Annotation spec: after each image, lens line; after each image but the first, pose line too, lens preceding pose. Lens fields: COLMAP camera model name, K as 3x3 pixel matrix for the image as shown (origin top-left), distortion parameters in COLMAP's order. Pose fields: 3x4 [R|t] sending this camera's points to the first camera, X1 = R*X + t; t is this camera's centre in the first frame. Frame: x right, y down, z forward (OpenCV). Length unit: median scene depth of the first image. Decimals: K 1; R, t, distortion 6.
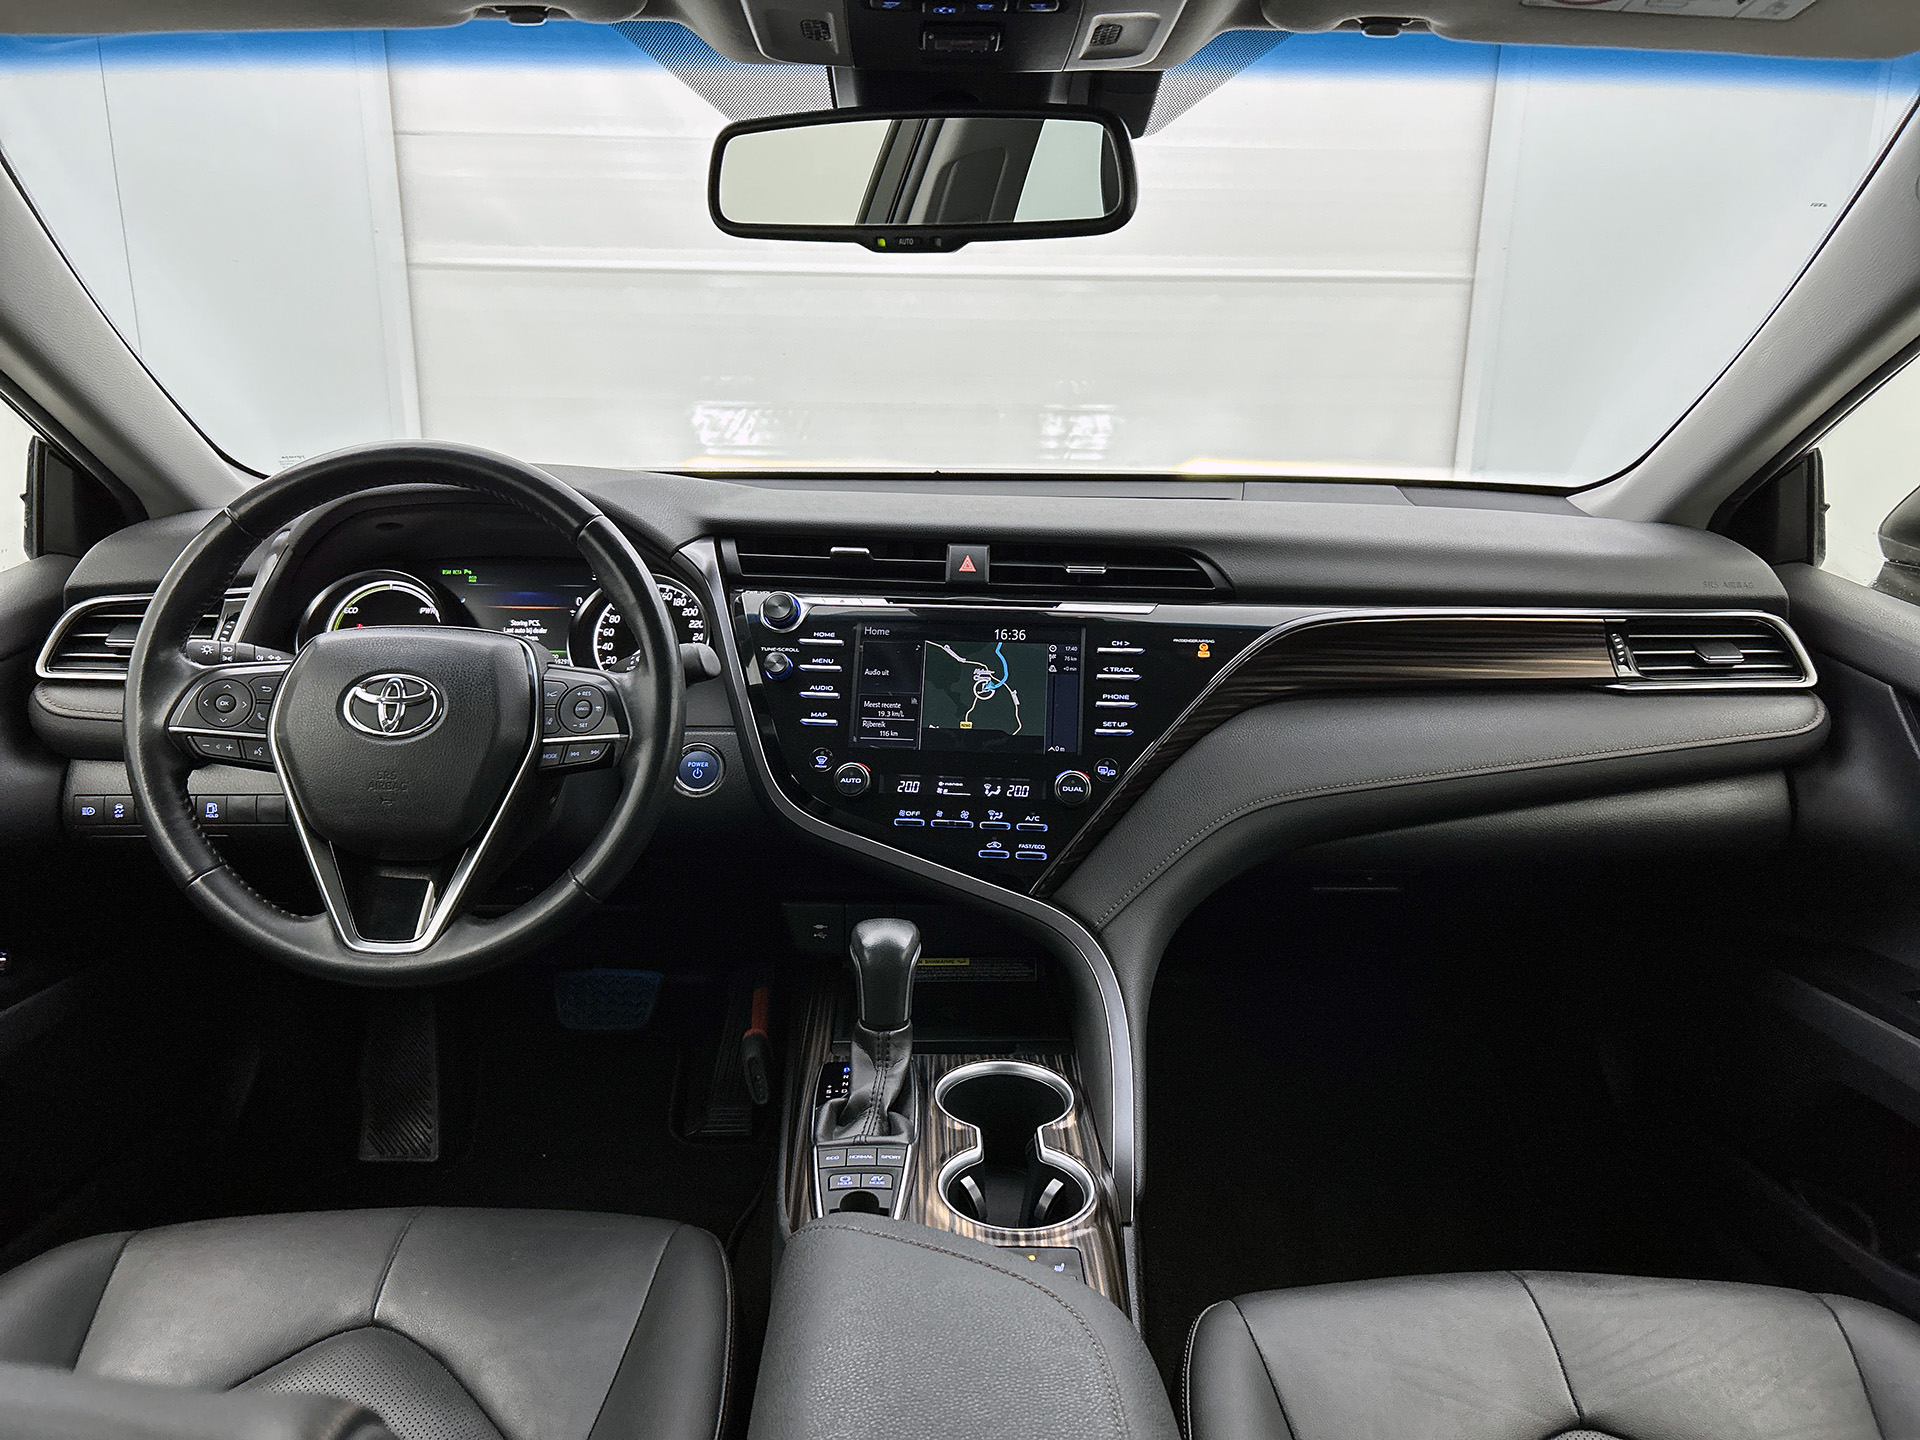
lens RADIAL K [[1414.8, 0, 960.0], [0, 1414.8, 720.0], [0, 0, 1]] dist [0.036315, -0.077387]
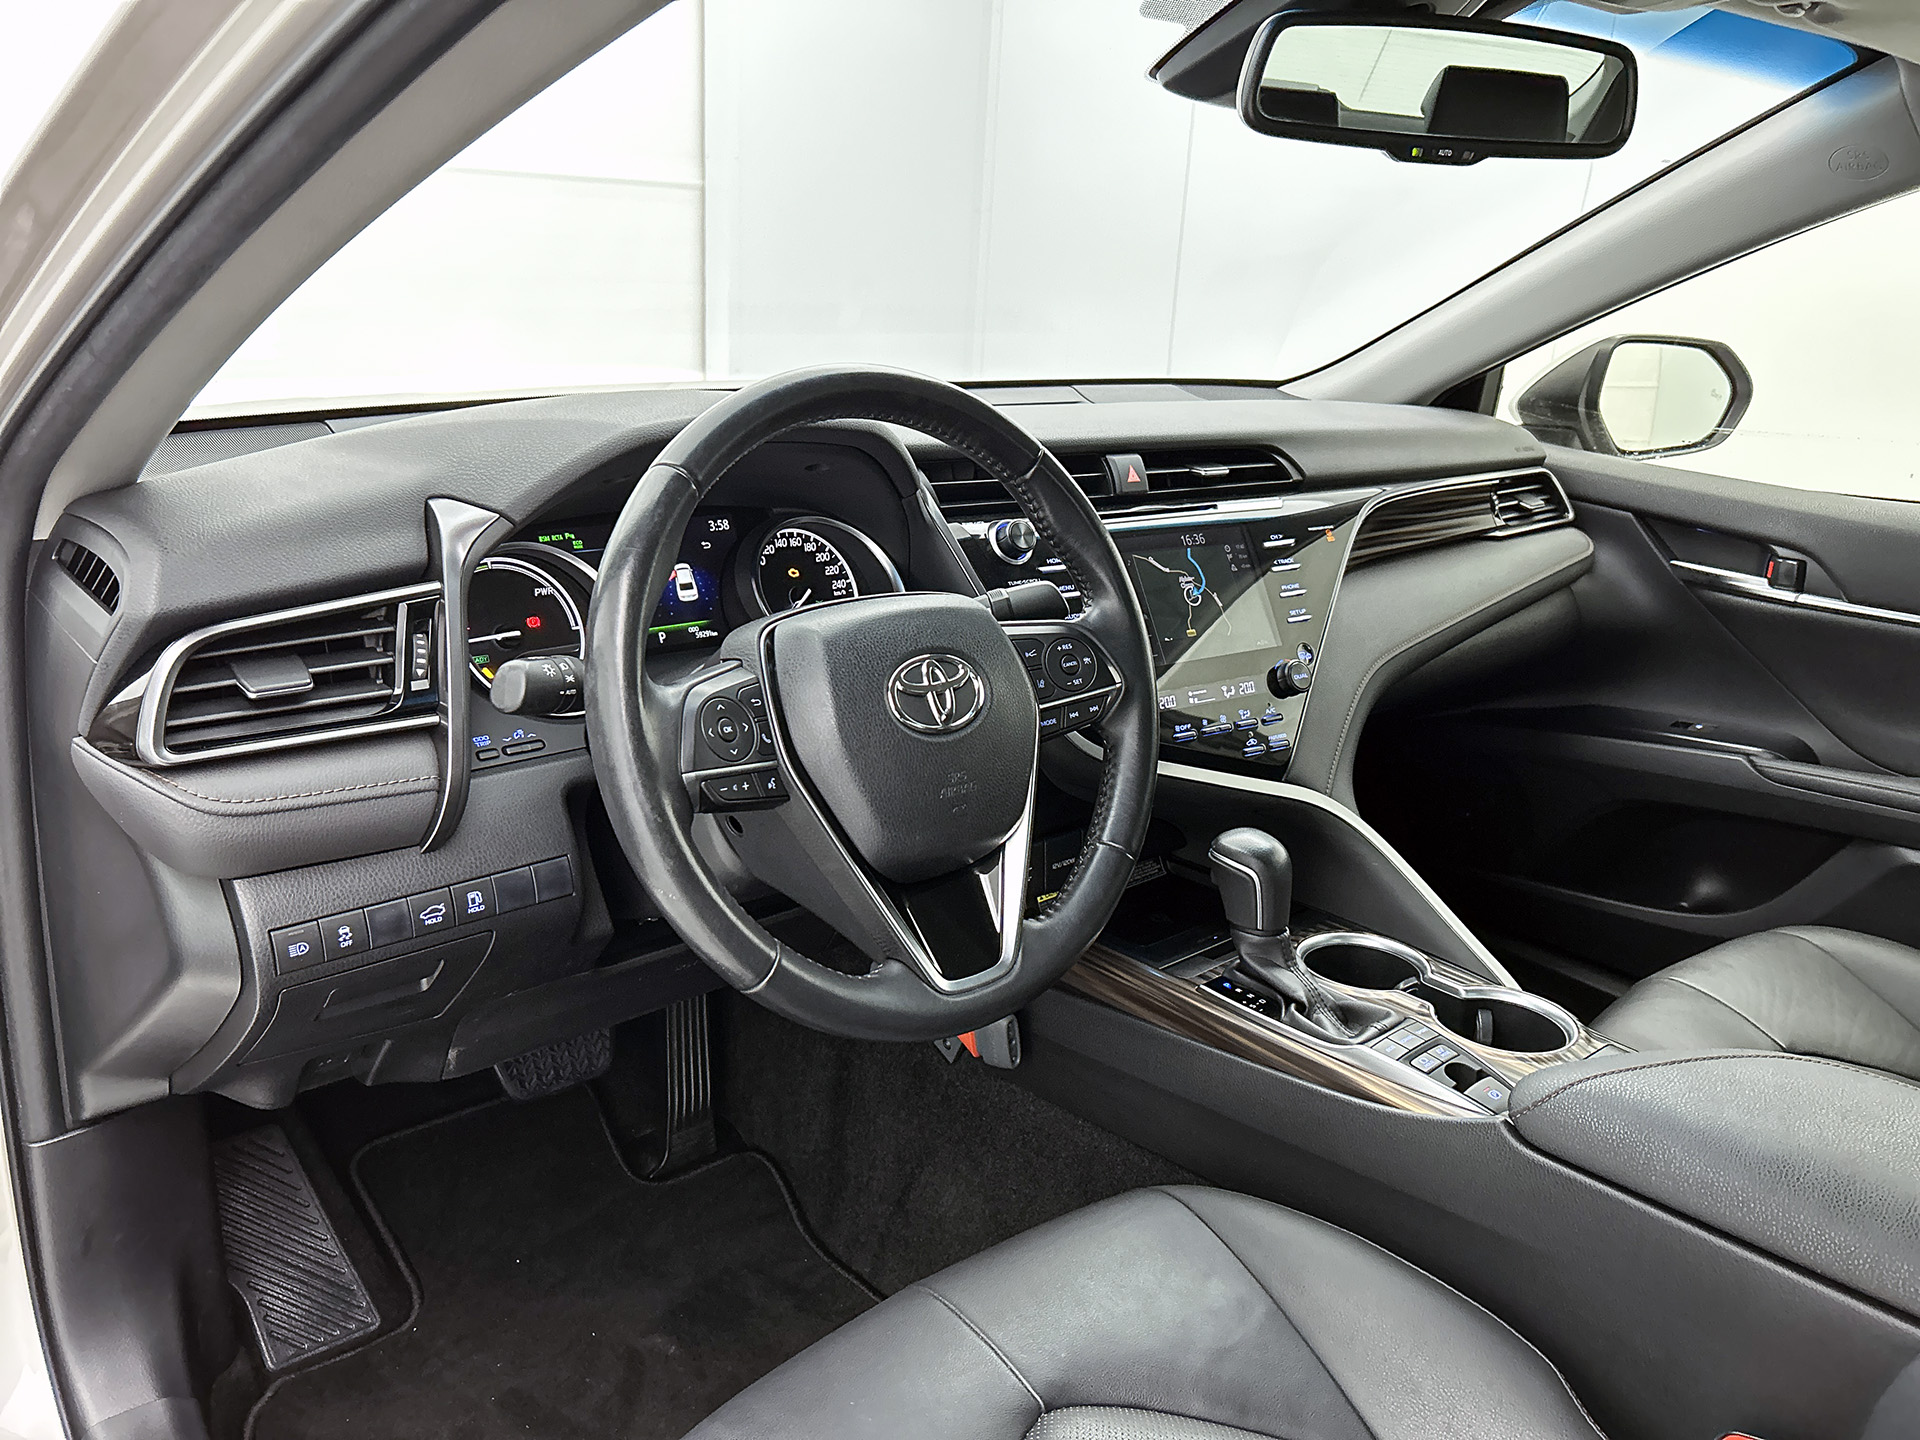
lens RADIAL K [[1414.8, 0, 960.0], [0, 1414.8, 720.0], [0, 0, 1]] dist [0.036315, -0.077387]
pose [[0.788459, -0.175774, 0.589436, -0.737527], [0.139194, 0.984427, 0.107370, -0.067224], [-0.599130, -0.002611, 0.800647, 0.292276]]
